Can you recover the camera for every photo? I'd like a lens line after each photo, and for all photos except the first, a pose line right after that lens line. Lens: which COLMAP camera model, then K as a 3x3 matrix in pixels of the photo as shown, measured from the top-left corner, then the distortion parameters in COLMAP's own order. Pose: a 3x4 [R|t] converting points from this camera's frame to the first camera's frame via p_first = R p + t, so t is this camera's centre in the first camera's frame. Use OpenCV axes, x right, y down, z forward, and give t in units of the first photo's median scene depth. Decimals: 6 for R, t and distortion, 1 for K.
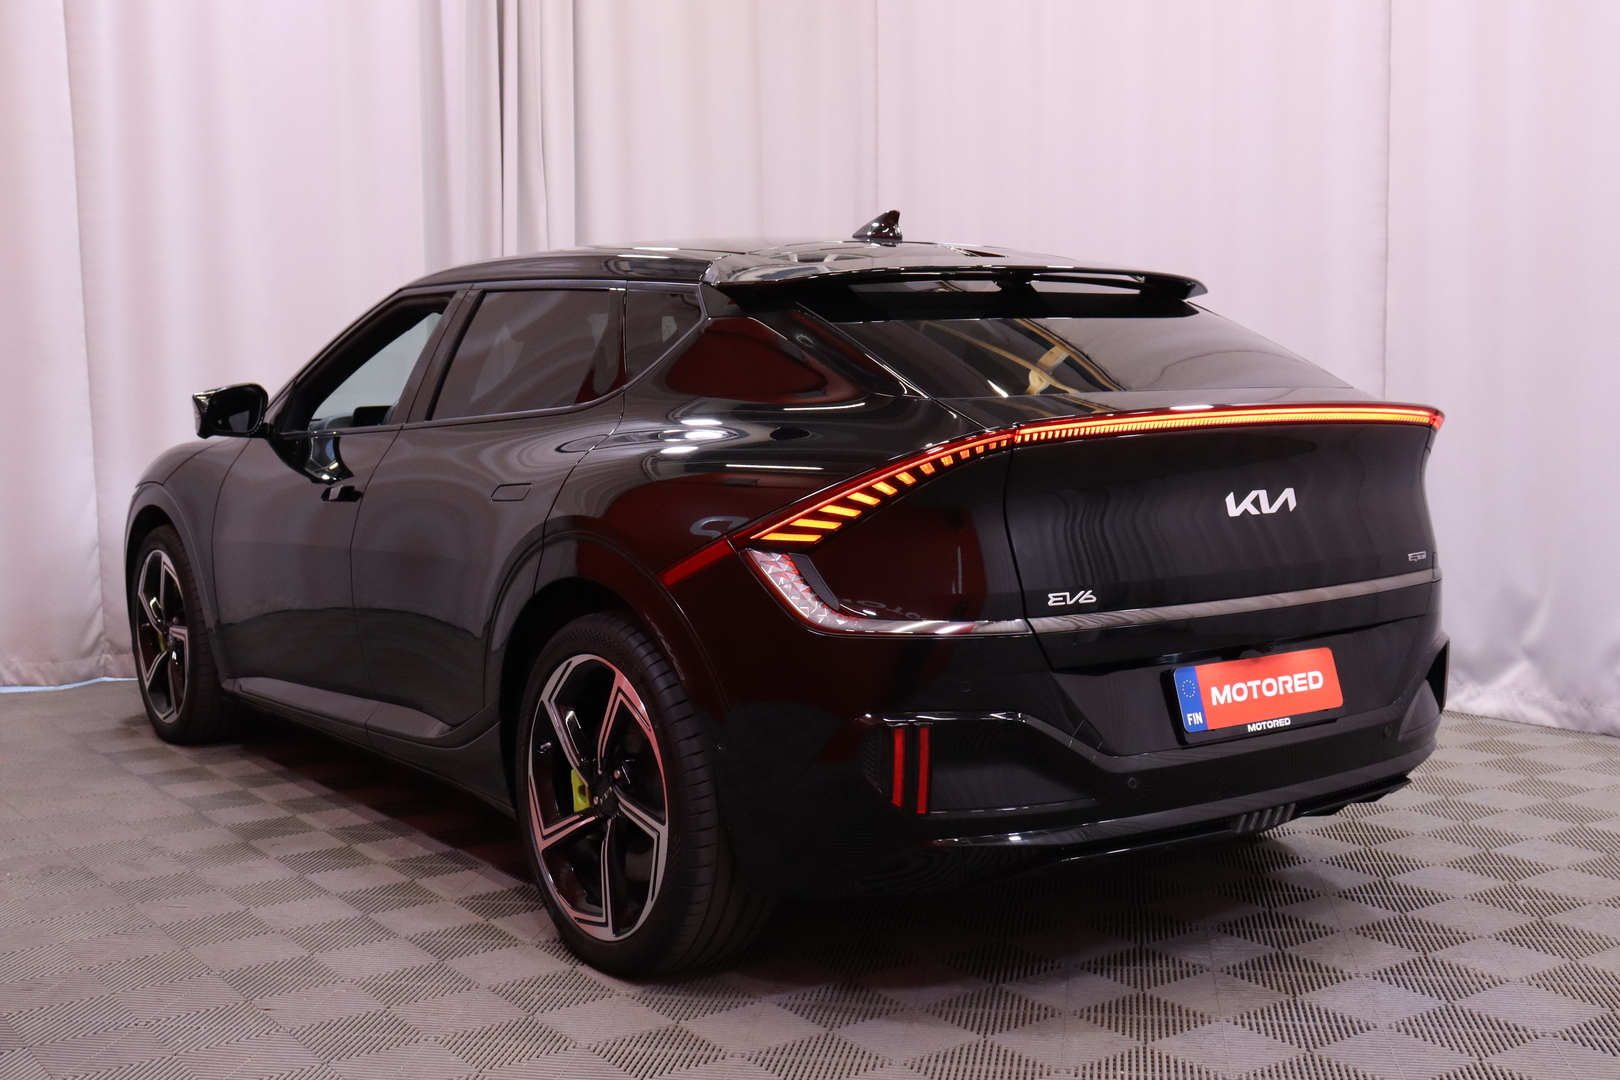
lens RADIAL K [[1876.7, 0, 812.7], [0, 1876.7, 538.3], [0, 0, 1]] dist [-0.000883, 0.000000]
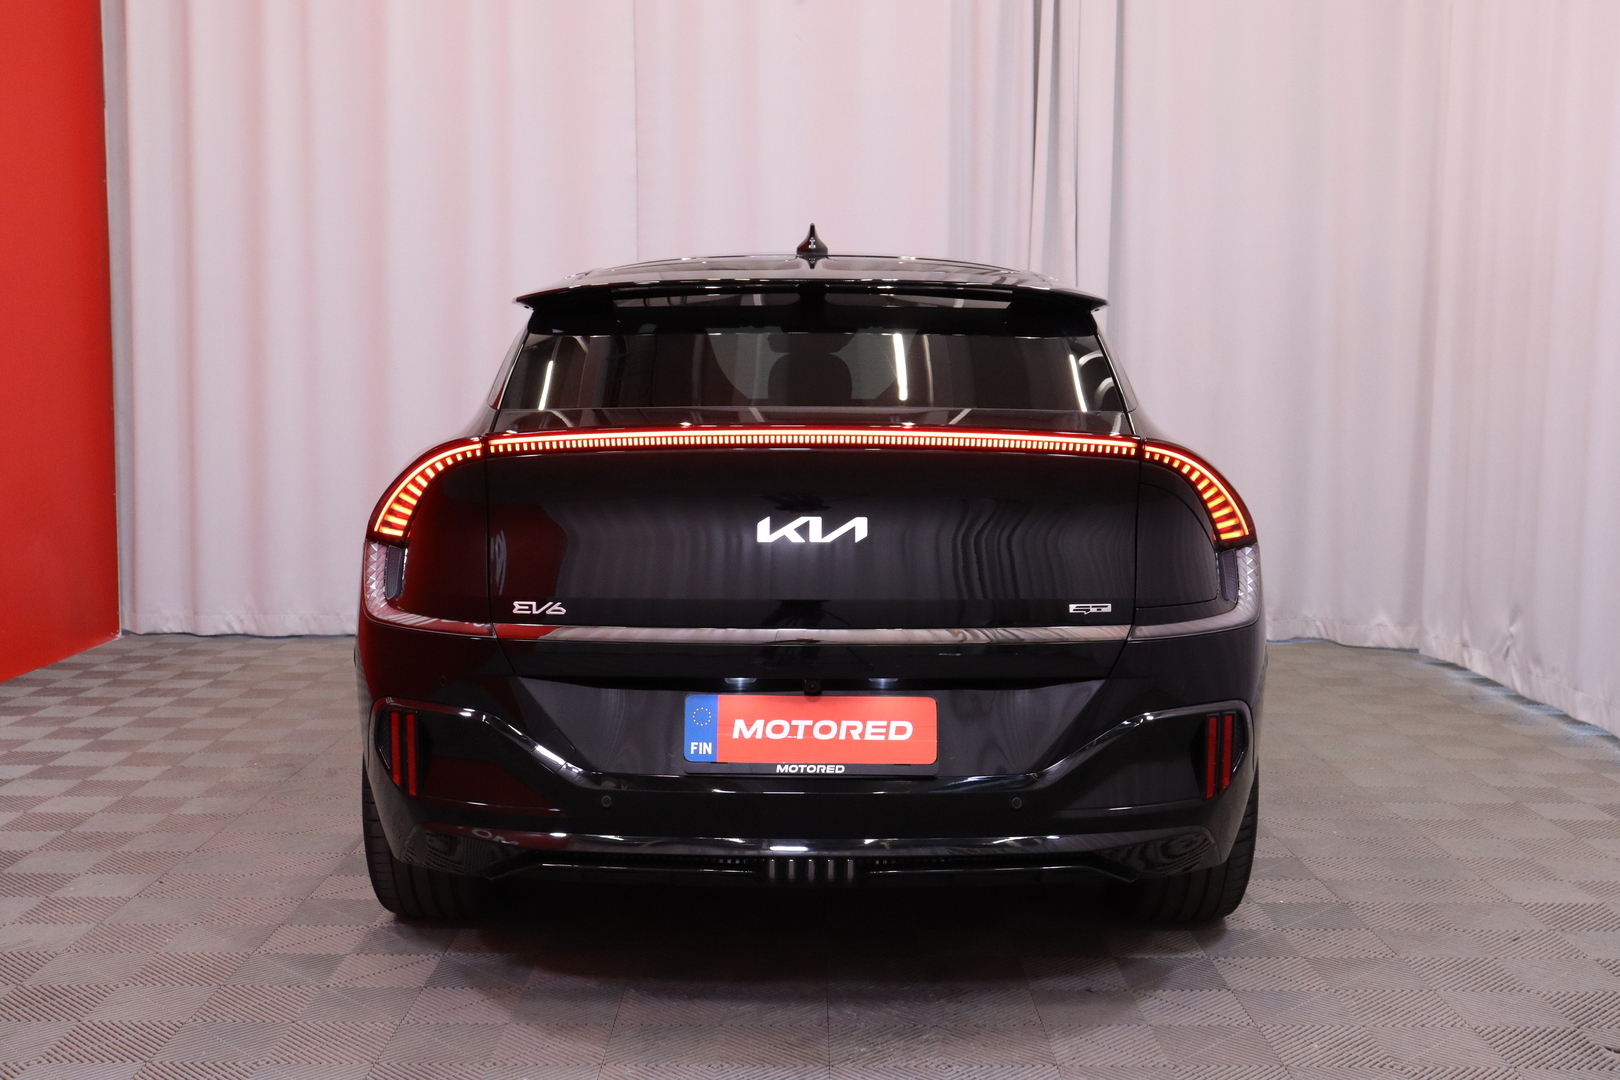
lens RADIAL K [[1876.7, 0, 811.8], [0, 1876.7, 541.9], [0, 0, 1]] dist [-0.000883, 0.000000]
pose [[0.804605, 0.067290, -0.589986, 0.788544], [-0.070583, 0.997353, 0.017493, -0.029675], [0.589601, 0.027568, 0.807224, 0.244526]]
